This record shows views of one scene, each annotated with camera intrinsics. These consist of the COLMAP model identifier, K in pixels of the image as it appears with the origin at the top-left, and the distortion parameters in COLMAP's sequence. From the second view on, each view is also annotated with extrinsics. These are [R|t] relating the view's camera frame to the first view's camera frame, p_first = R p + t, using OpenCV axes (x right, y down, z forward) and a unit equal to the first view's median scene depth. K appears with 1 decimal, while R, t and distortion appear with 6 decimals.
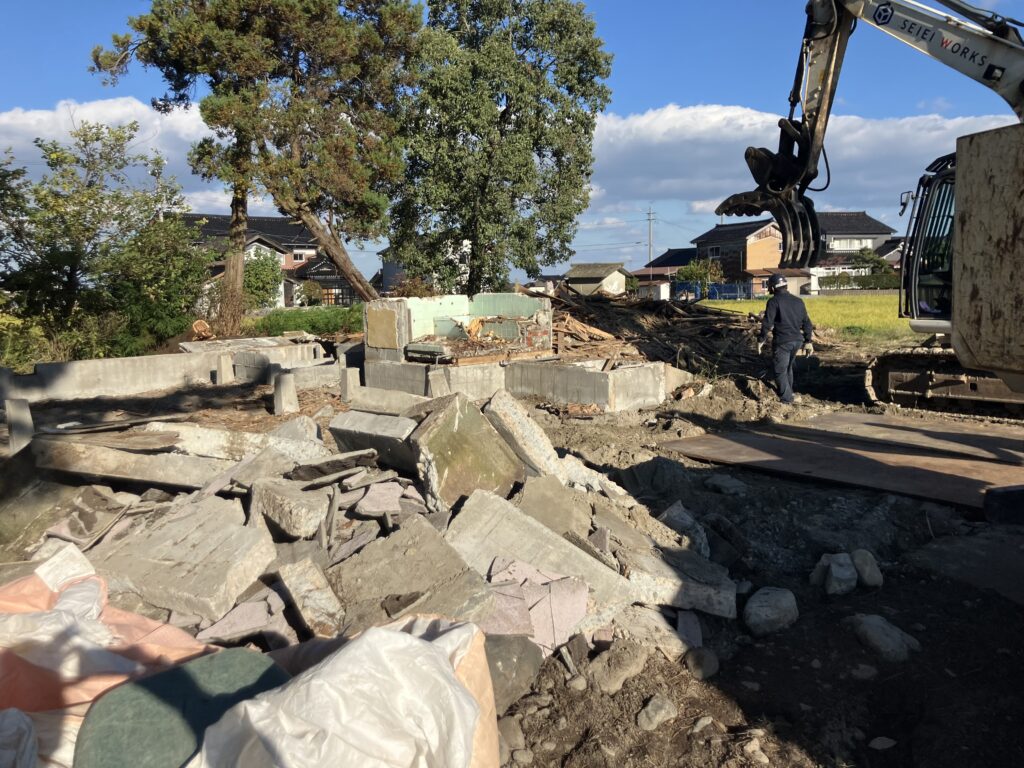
lens RADIAL K [[842.5, 0, 522.7], [0, 842.5, 380.2], [0, 0, 1]] dist [0.041030, -0.061069]
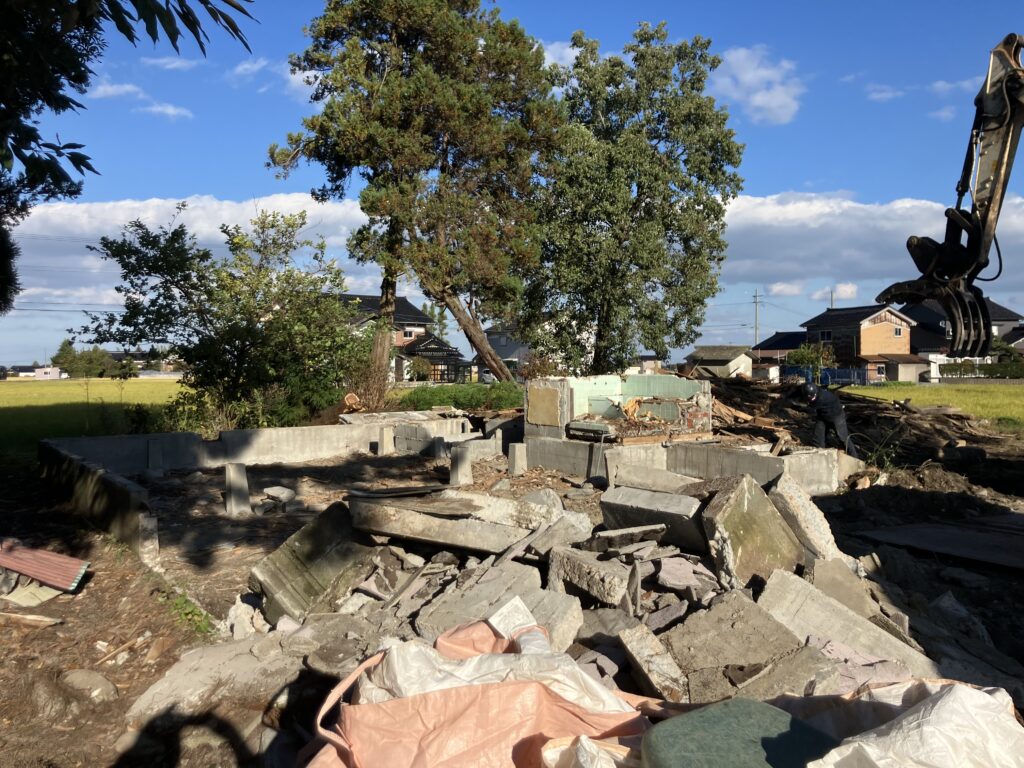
lens RADIAL K [[842.5, 0, 508.6], [0, 842.5, 379.2], [0, 0, 1]] dist [0.041030, -0.061069]
pose [[0.991704, 0.023725, -0.126331, -0.057199], [-0.035494, 0.995151, -0.091734, 0.001065], [0.123542, 0.095457, 0.987737, -0.021034]]
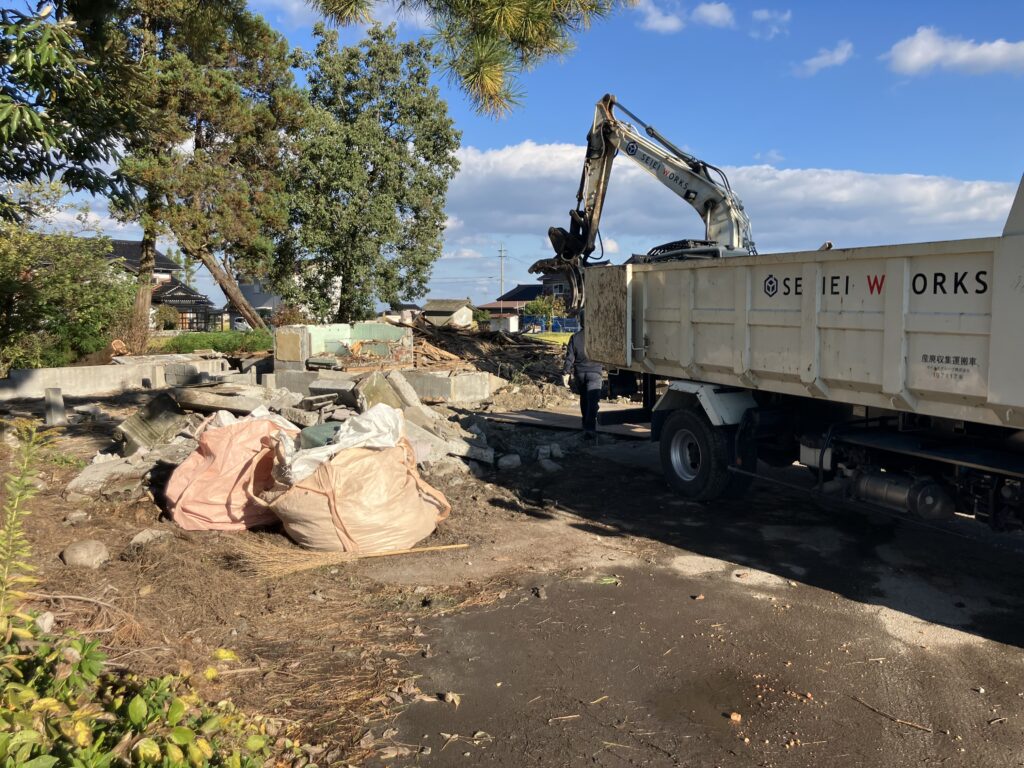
lens RADIAL K [[842.5, 0, 522.0], [0, 842.5, 381.2], [0, 0, 1]] dist [0.041030, -0.061069]
pose [[0.985501, 0.010975, 0.169316, -0.016977], [-0.005128, 0.999377, -0.034929, 0.029612], [-0.169593, 0.033554, 0.984943, -0.310042]]
